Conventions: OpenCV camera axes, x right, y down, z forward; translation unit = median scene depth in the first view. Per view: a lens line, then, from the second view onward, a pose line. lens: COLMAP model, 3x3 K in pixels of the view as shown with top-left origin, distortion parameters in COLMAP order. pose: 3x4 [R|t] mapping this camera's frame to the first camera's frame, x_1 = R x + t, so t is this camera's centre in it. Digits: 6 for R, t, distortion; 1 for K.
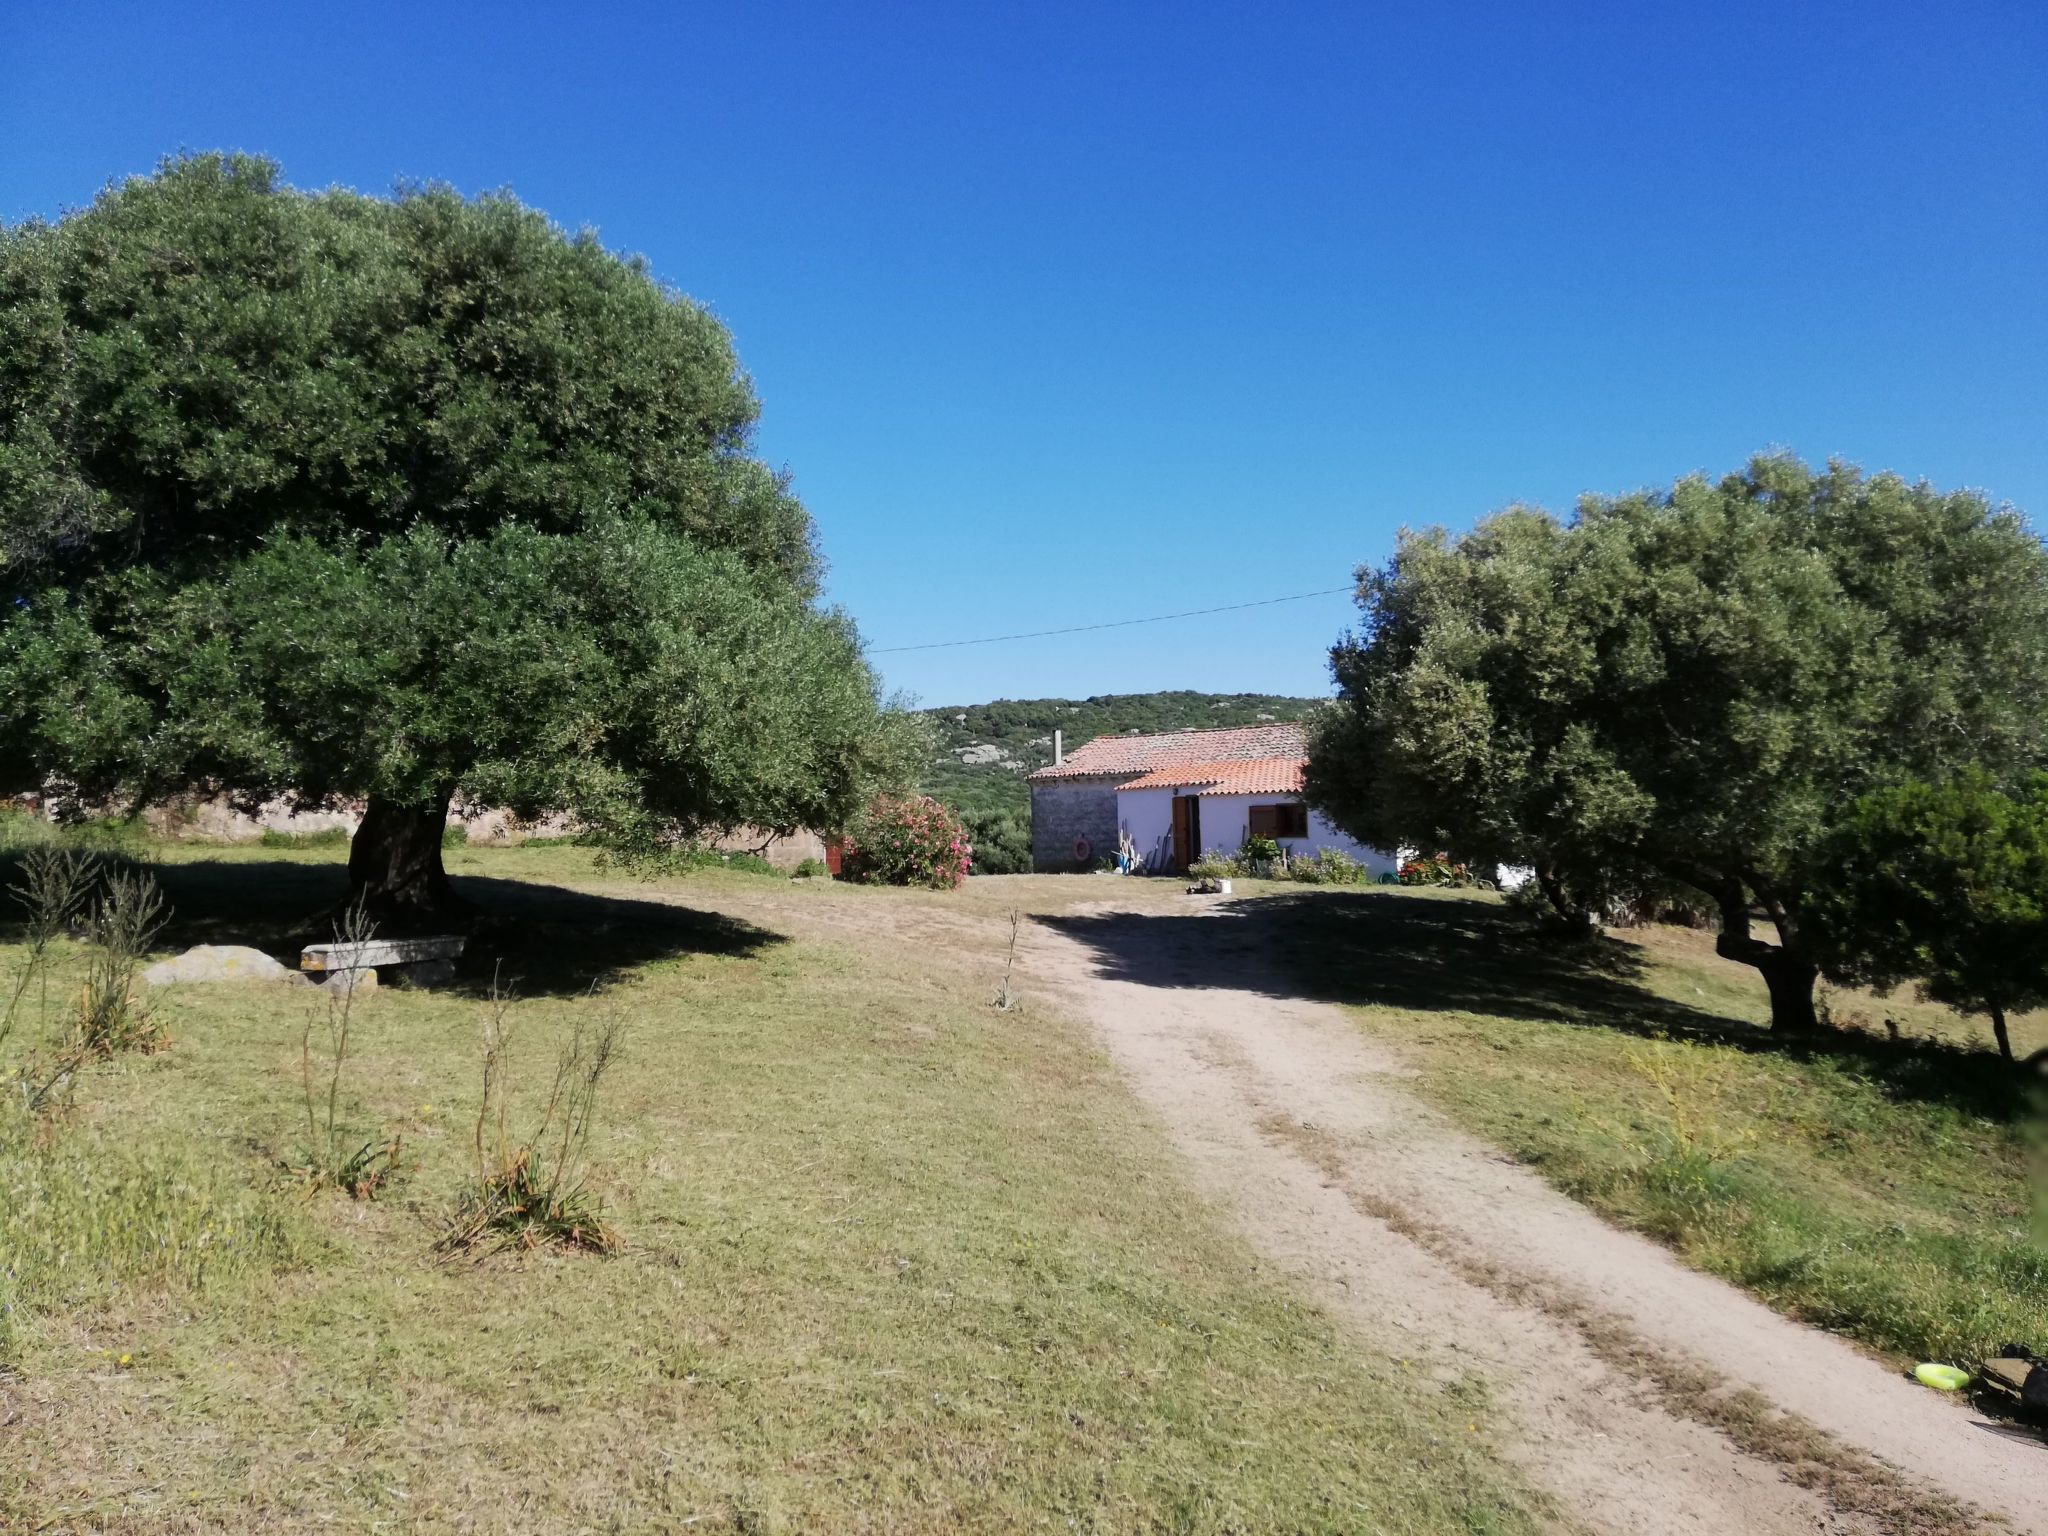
lens RADIAL K [[1322.2, 0, 1024.0], [0, 1322.2, 768.0], [0, 0, 1]] dist [0.000321, 0.000053]
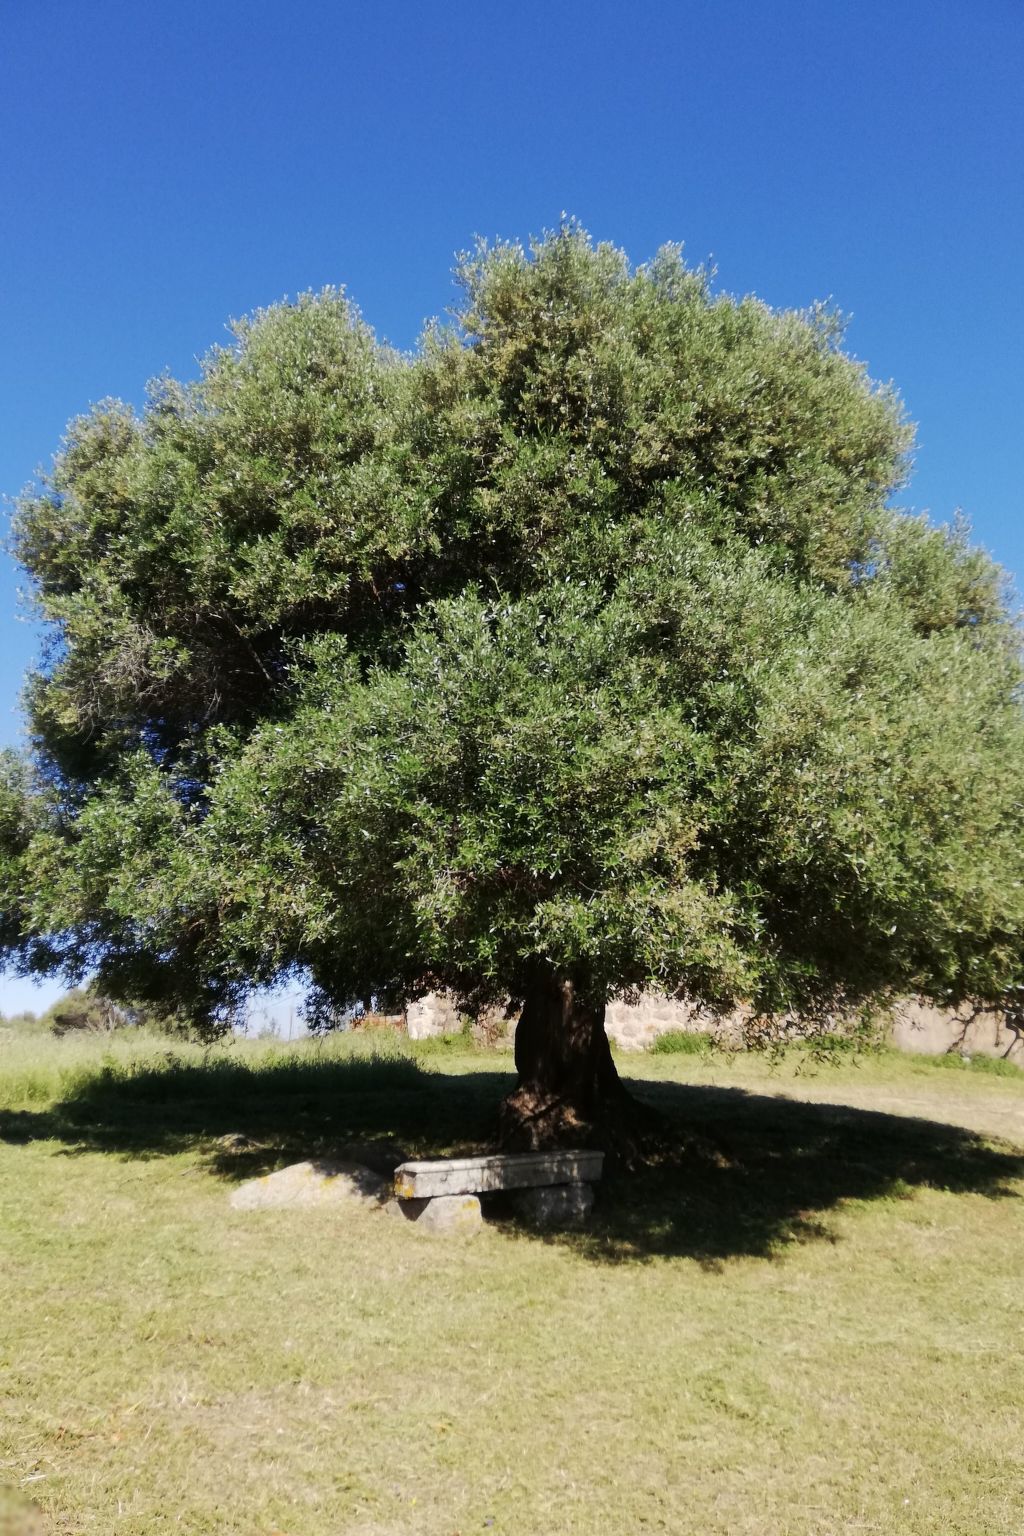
lens RADIAL K [[1199.2, 0, 512.0], [0, 1199.2, 768.0], [0, 0, 1]] dist [0.087535, 0.001750]
pose [[0.834009, -0.147477, -0.531676, -0.064102], [0.051107, 0.980122, -0.191699, 0.045048], [0.549378, 0.132707, 0.824968, 0.409314]]
